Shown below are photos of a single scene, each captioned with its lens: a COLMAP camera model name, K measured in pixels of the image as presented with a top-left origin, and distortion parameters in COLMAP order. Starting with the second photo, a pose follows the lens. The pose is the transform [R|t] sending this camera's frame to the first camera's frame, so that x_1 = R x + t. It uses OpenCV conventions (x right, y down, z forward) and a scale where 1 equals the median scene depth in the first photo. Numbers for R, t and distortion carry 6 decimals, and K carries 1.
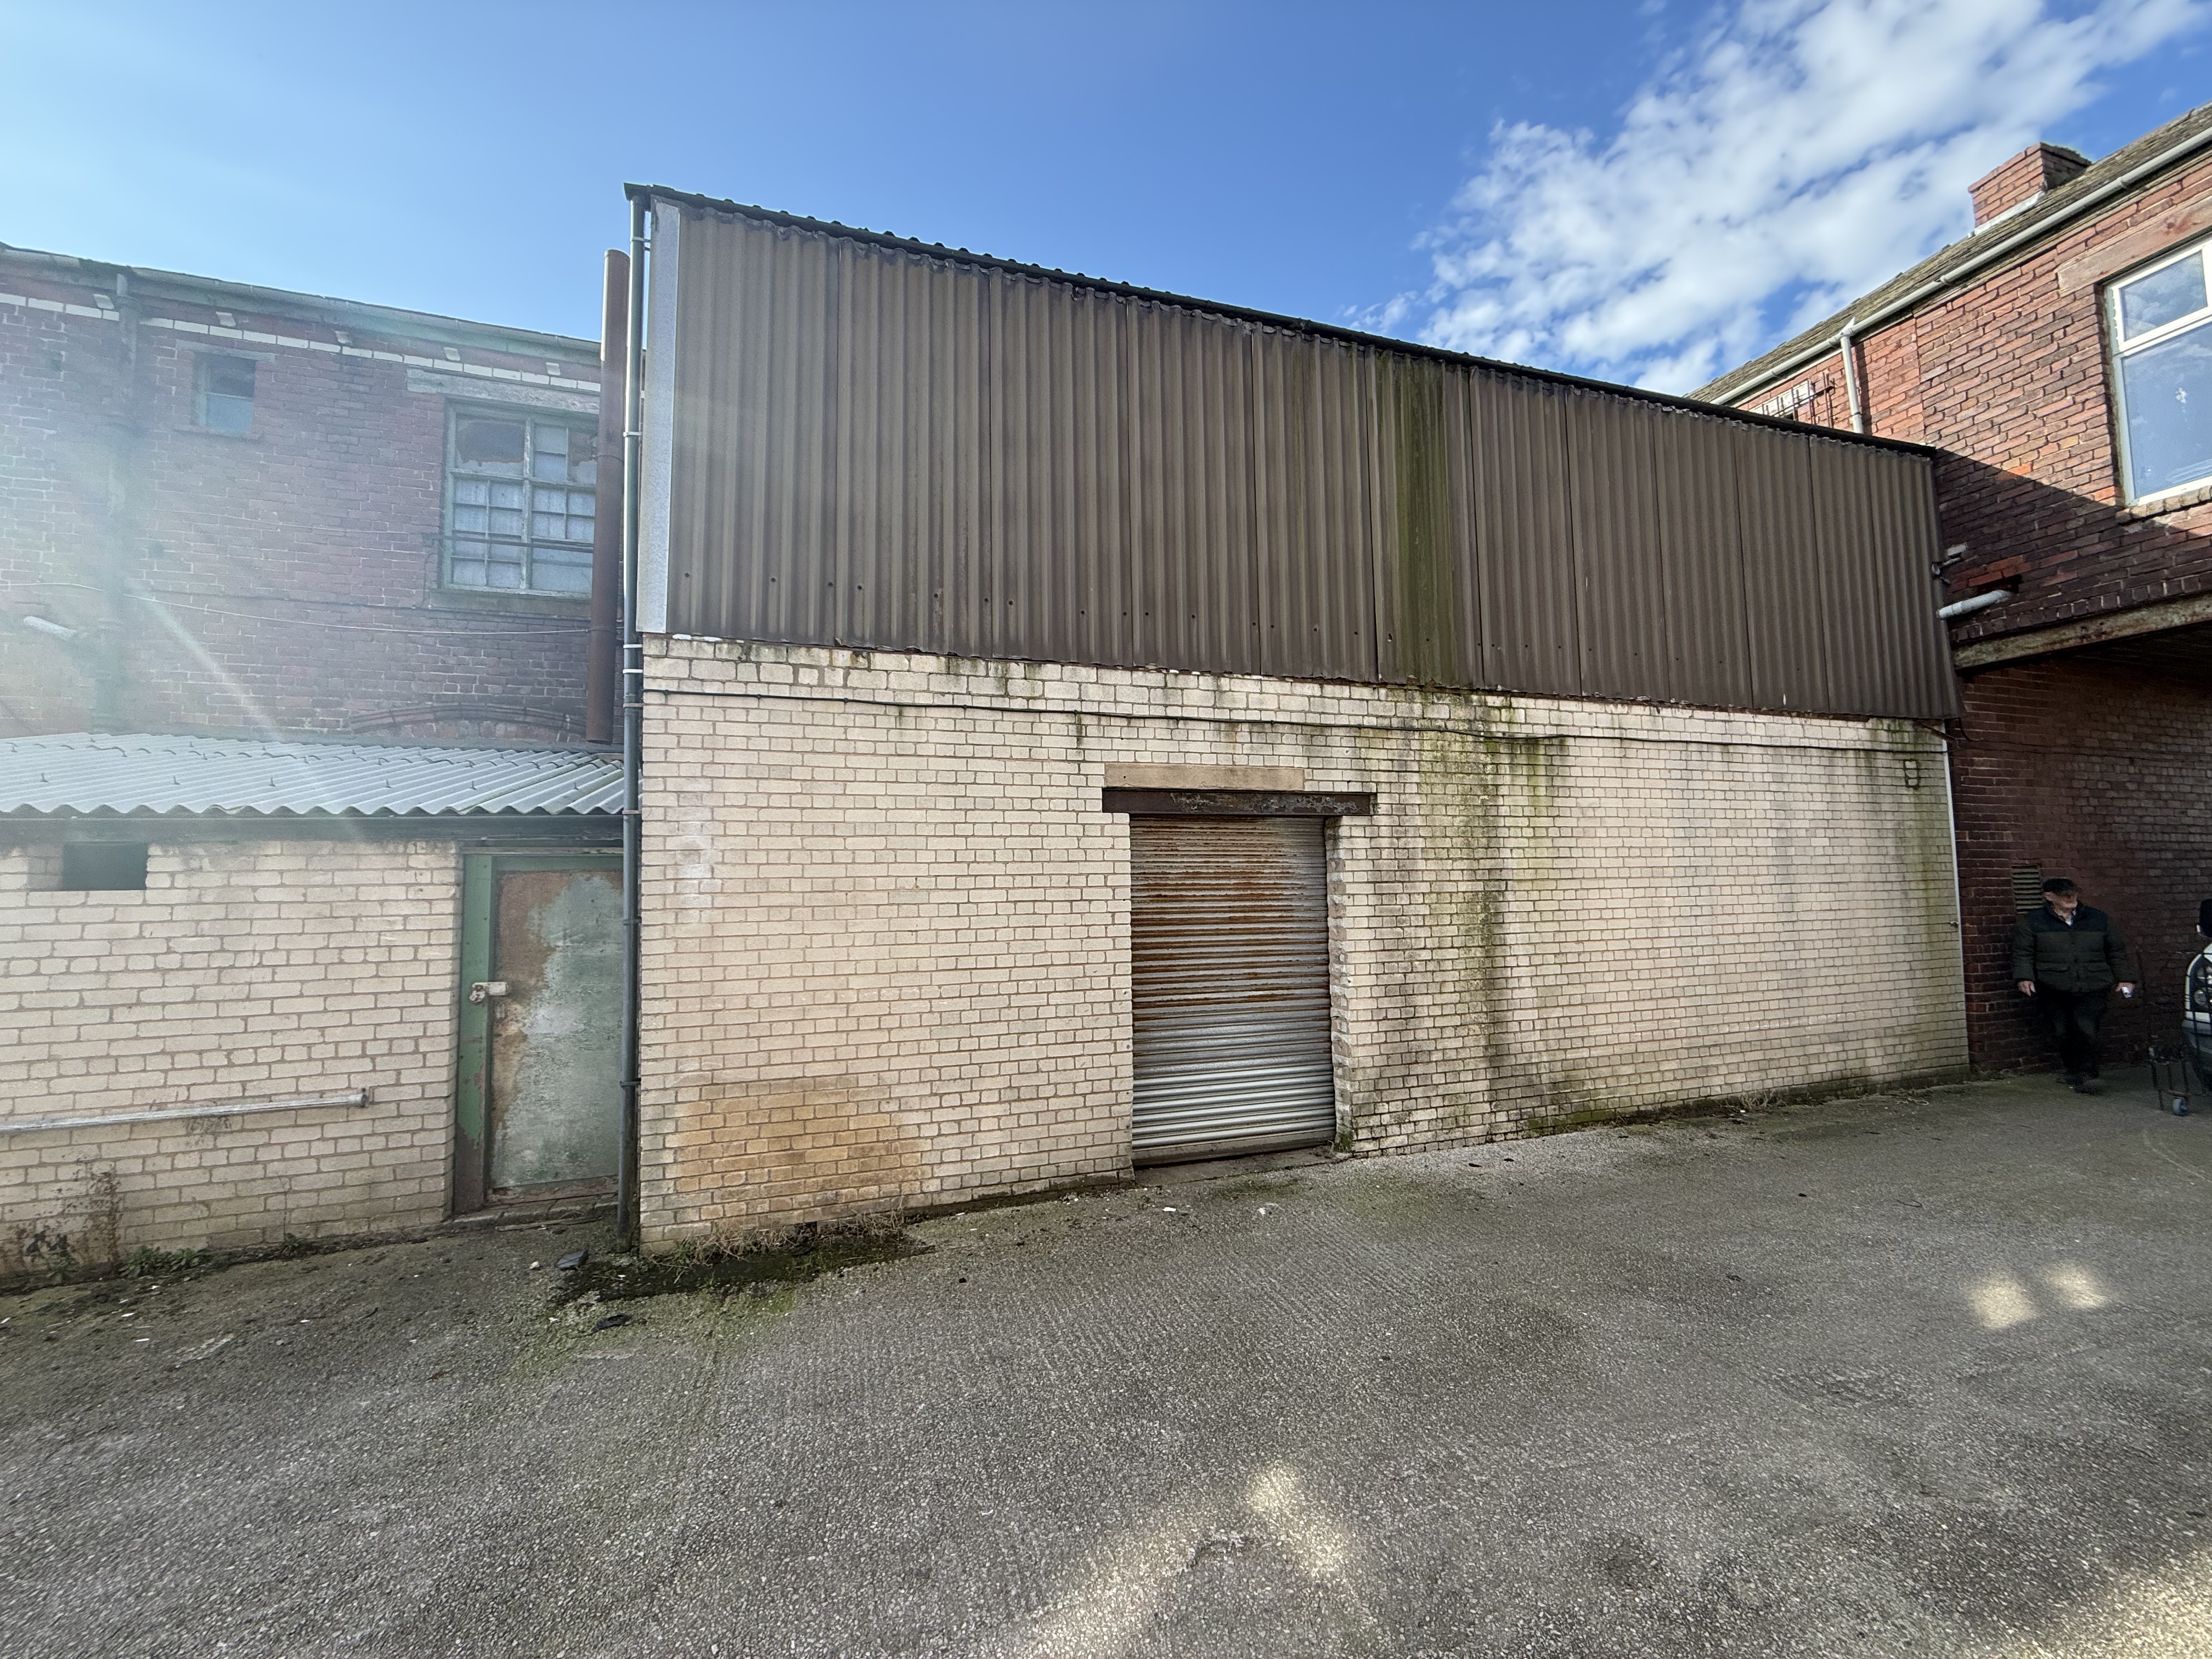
lens RADIAL K [[882.4, 0, 1102.6], [0, 882.4, 828.1], [0, 0, 1]] dist [-0.001355, 0.000062]
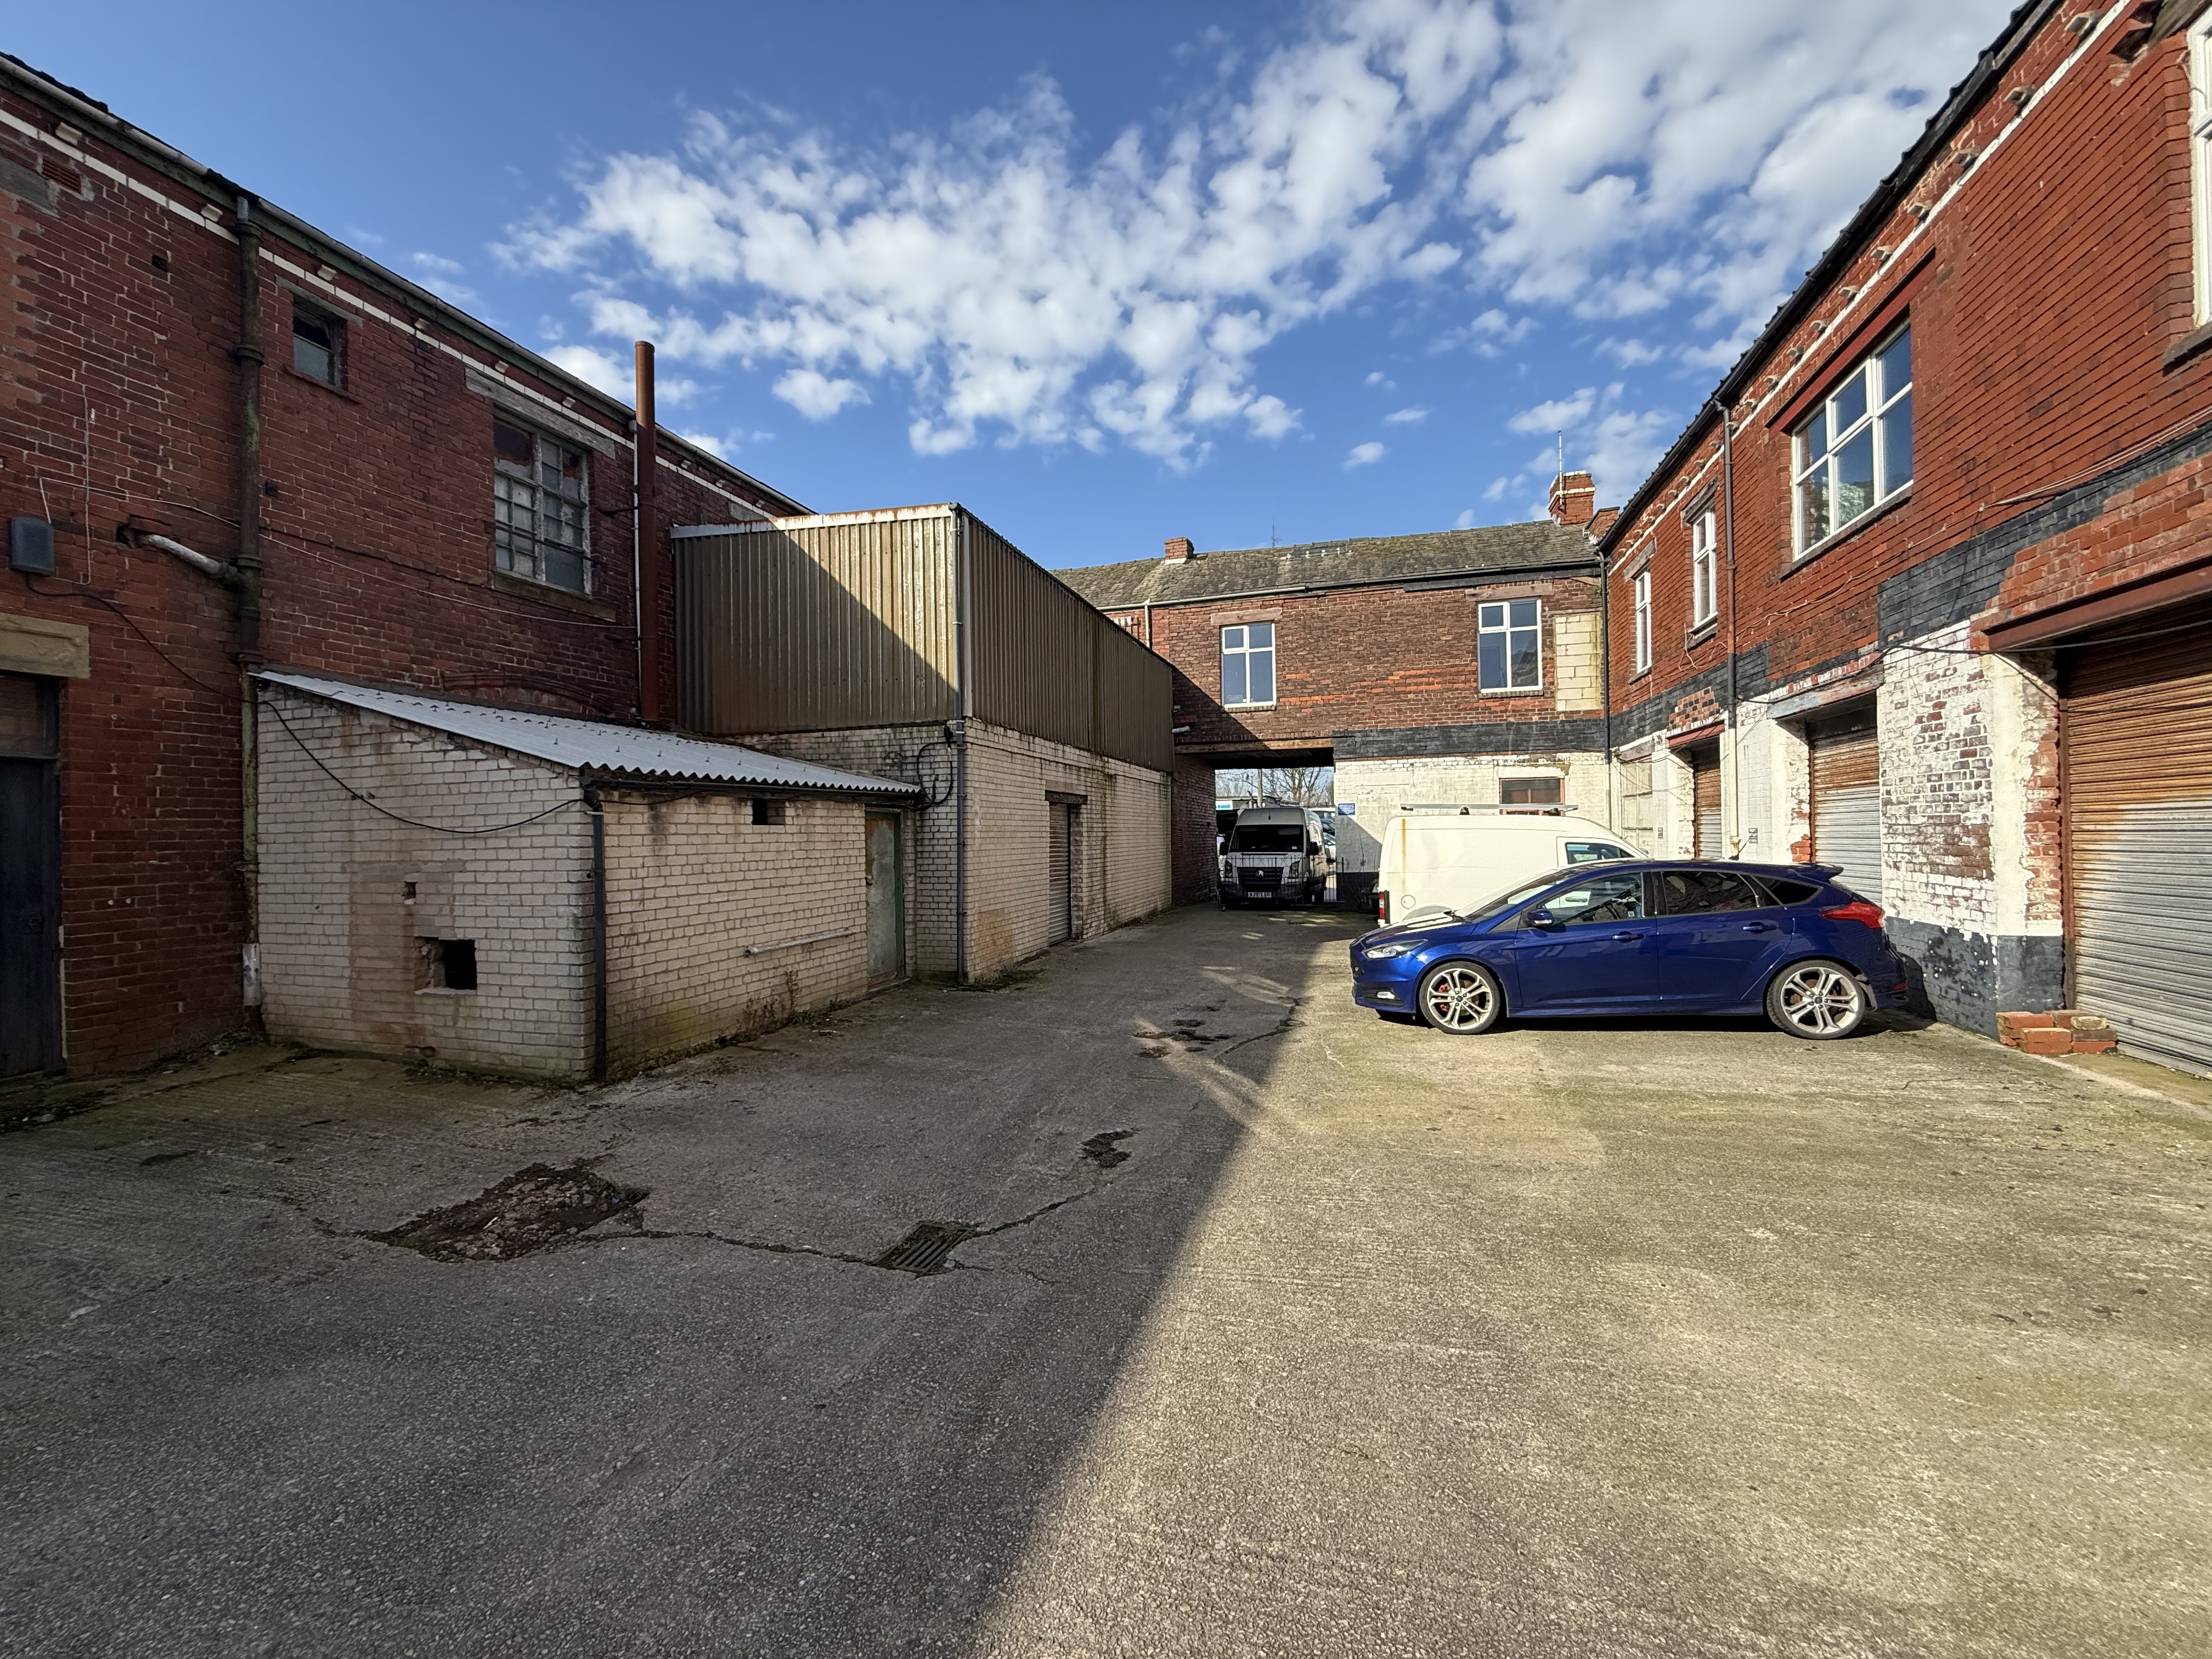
lens RADIAL K [[882.4, 0, 1102.6], [0, 882.4, 828.1], [0, 0, 1]] dist [-0.001355, 0.000062]
pose [[0.588937, 0.017174, 0.807996, -1.475989], [-0.054821, 0.998320, 0.018739, 0.002661], [-0.806318, -0.055331, 0.588889, -0.433717]]
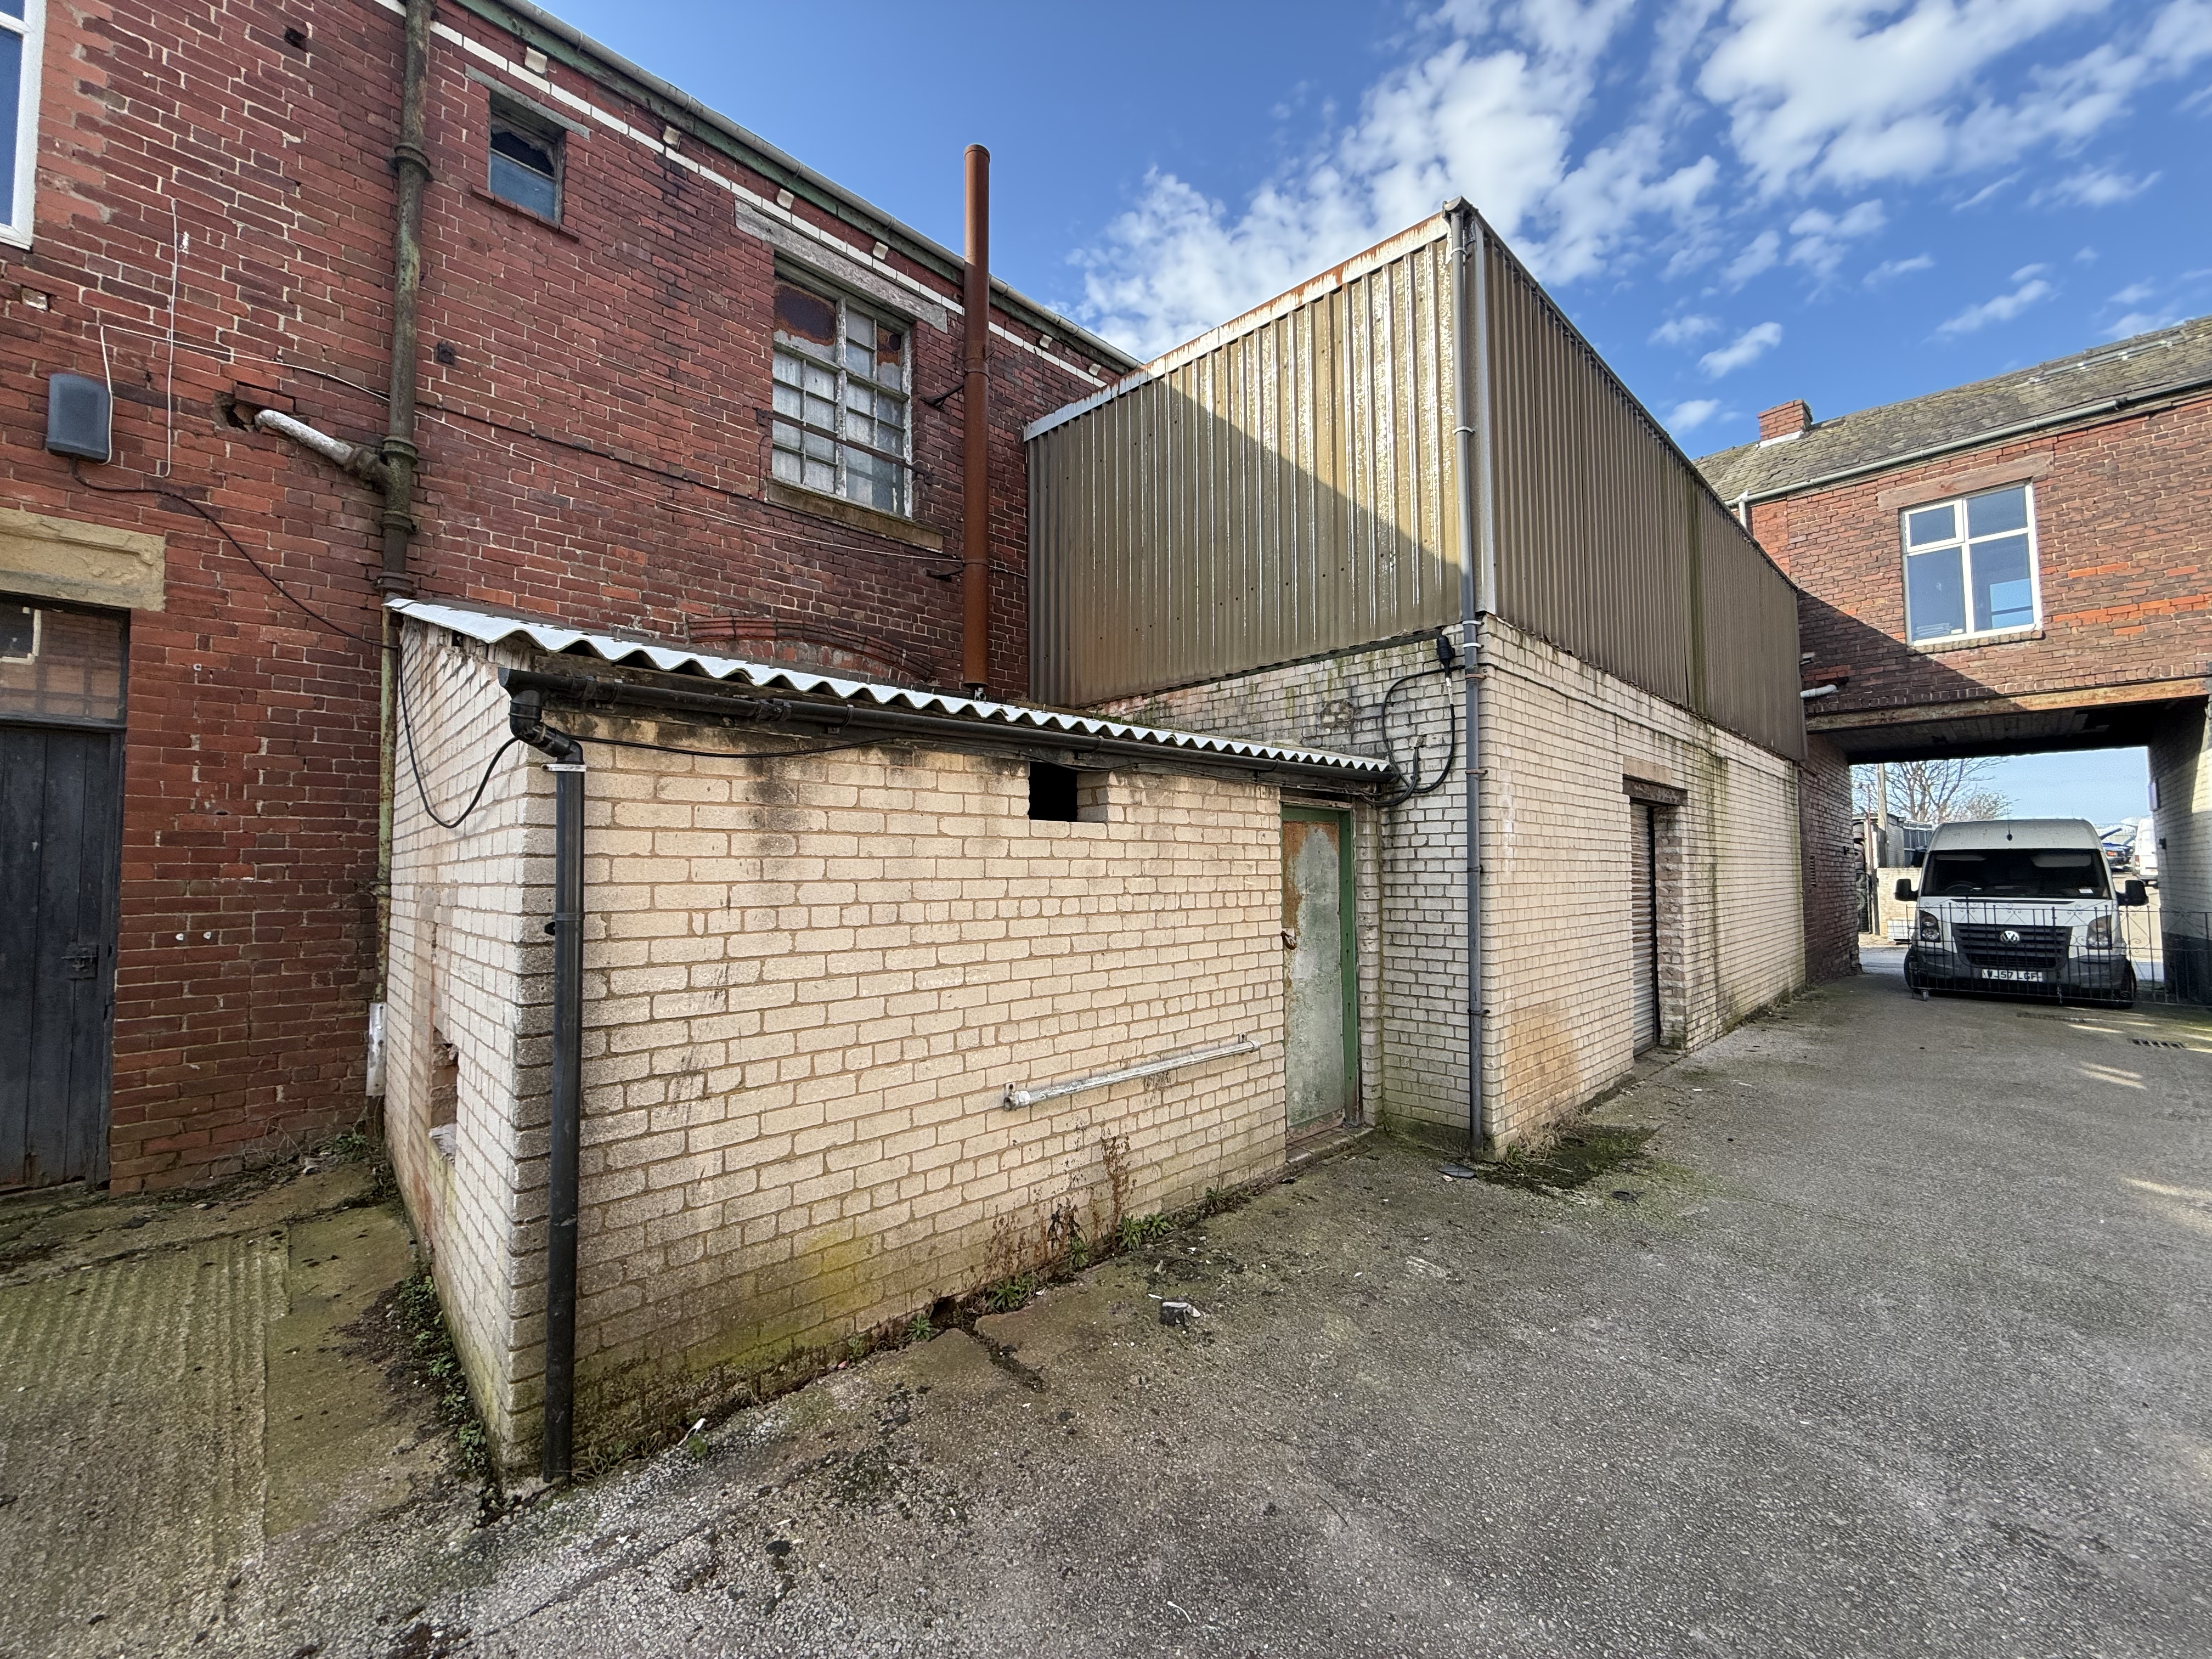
lens RADIAL K [[882.4, 0, 1102.6], [0, 882.4, 828.1], [0, 0, 1]] dist [-0.001355, 0.000062]
pose [[0.902861, 0.037690, 0.428278, -0.987240], [-0.044125, 0.999013, 0.005103, 0.047295], [-0.427663, -0.023505, 0.903633, 0.129761]]
